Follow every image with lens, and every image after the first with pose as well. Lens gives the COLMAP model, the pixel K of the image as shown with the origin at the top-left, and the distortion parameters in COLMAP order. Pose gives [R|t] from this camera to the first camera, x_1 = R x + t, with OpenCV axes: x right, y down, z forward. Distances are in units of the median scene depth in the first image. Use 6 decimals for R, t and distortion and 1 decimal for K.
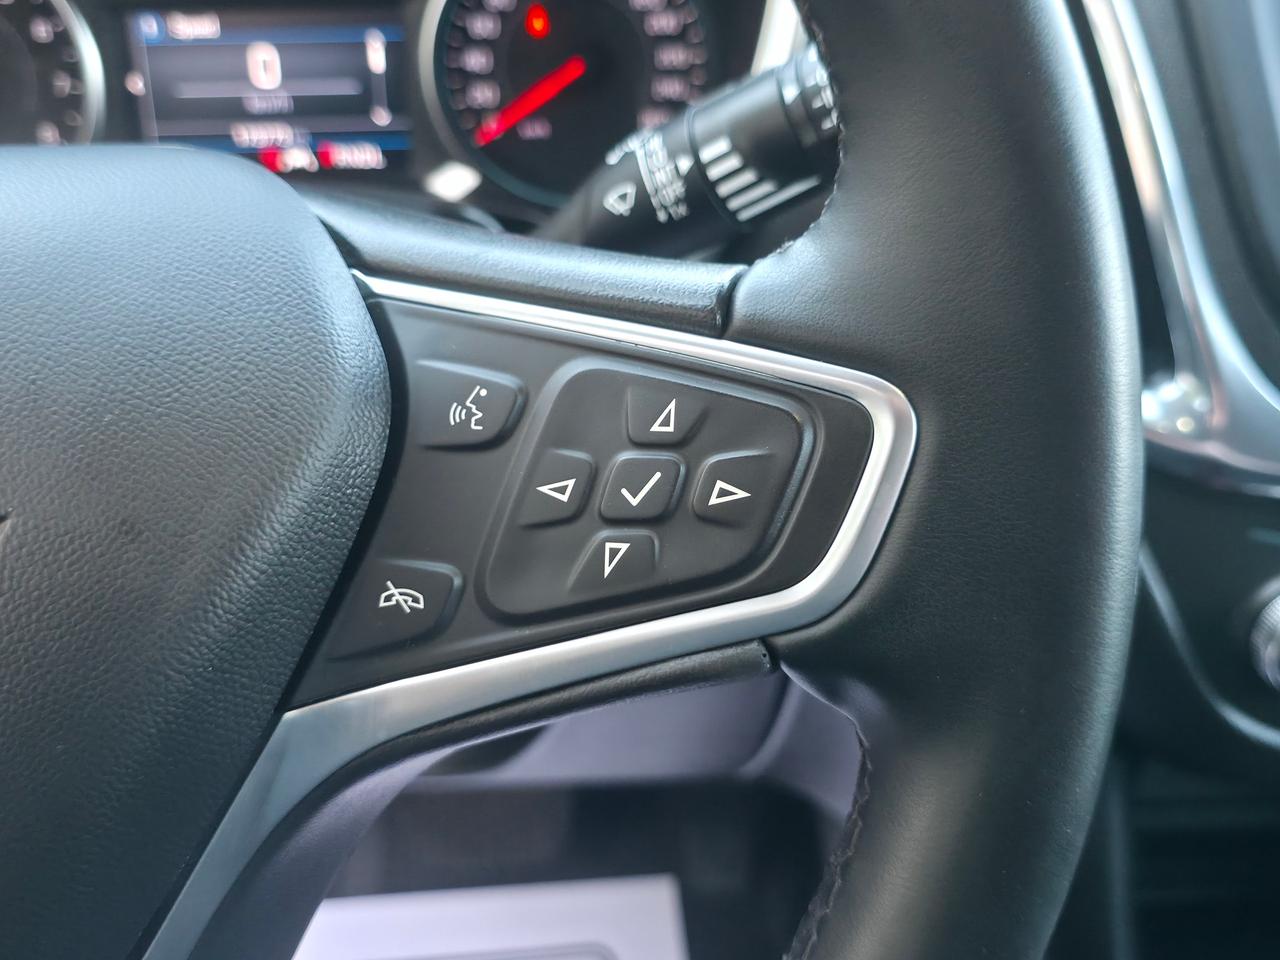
lens RADIAL K [[1377.0, 0, 640.0], [0, 1377.0, 480.0], [0, 0, 1]] dist [0.151839, -0.381385]
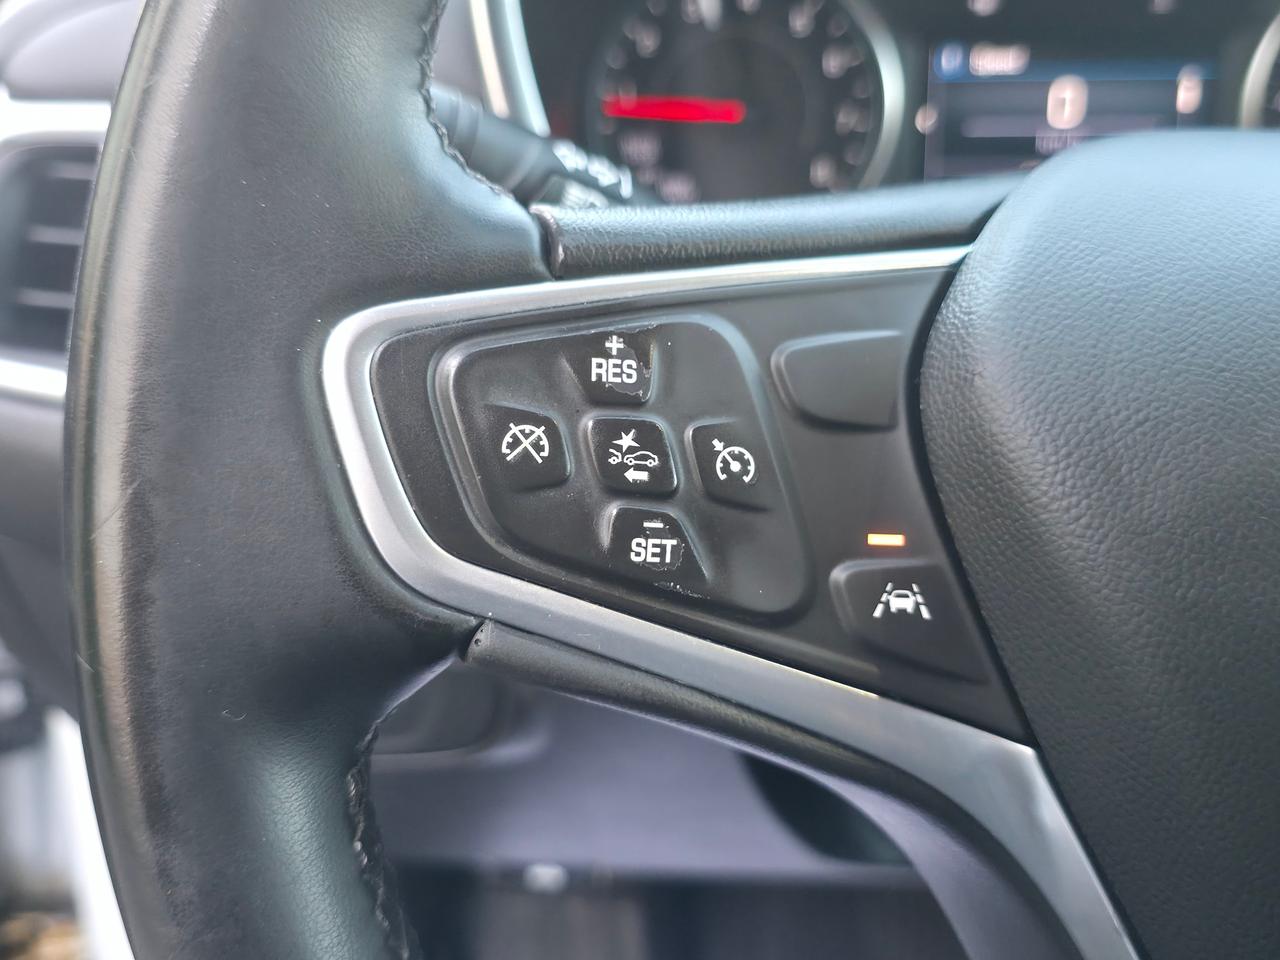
lens RADIAL K [[1377.0, 0, 640.0], [0, 1377.0, 480.0], [0, 0, 1]] dist [0.151839, -0.381385]
pose [[0.996505, 0.037007, -0.074894, -0.789500], [-0.041827, 0.997083, -0.063842, 0.047174], [0.072313, 0.066751, 0.995146, 0.101858]]
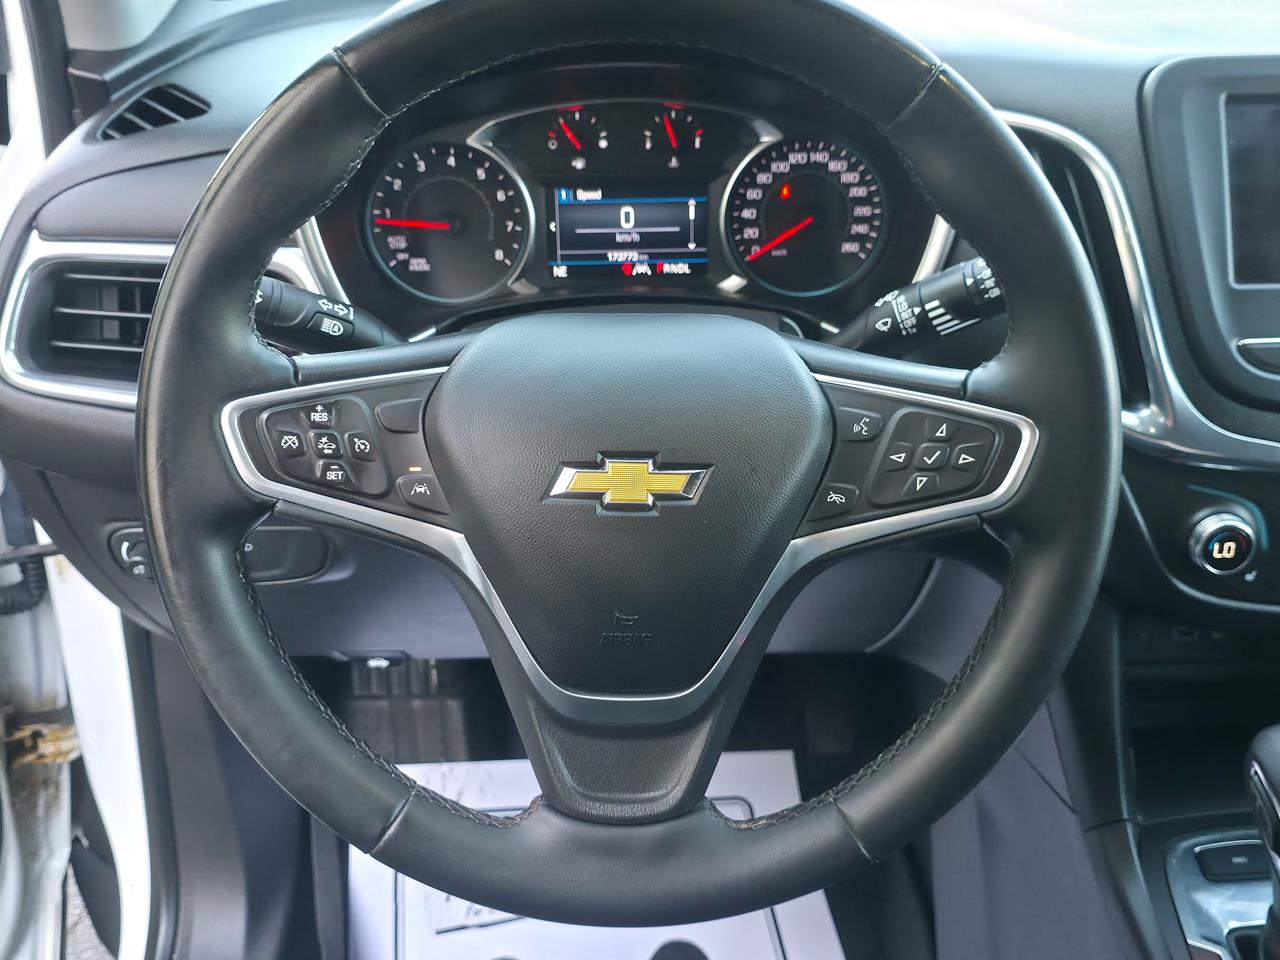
lens RADIAL K [[1377.0, 0, 640.0], [0, 1377.0, 480.0], [0, 0, 1]] dist [0.151839, -0.381385]
pose [[0.999852, 0.010821, -0.013411, -0.376352], [-0.010683, 0.999890, 0.010294, 0.020636], [0.013521, -0.010149, 0.999857, -1.201955]]
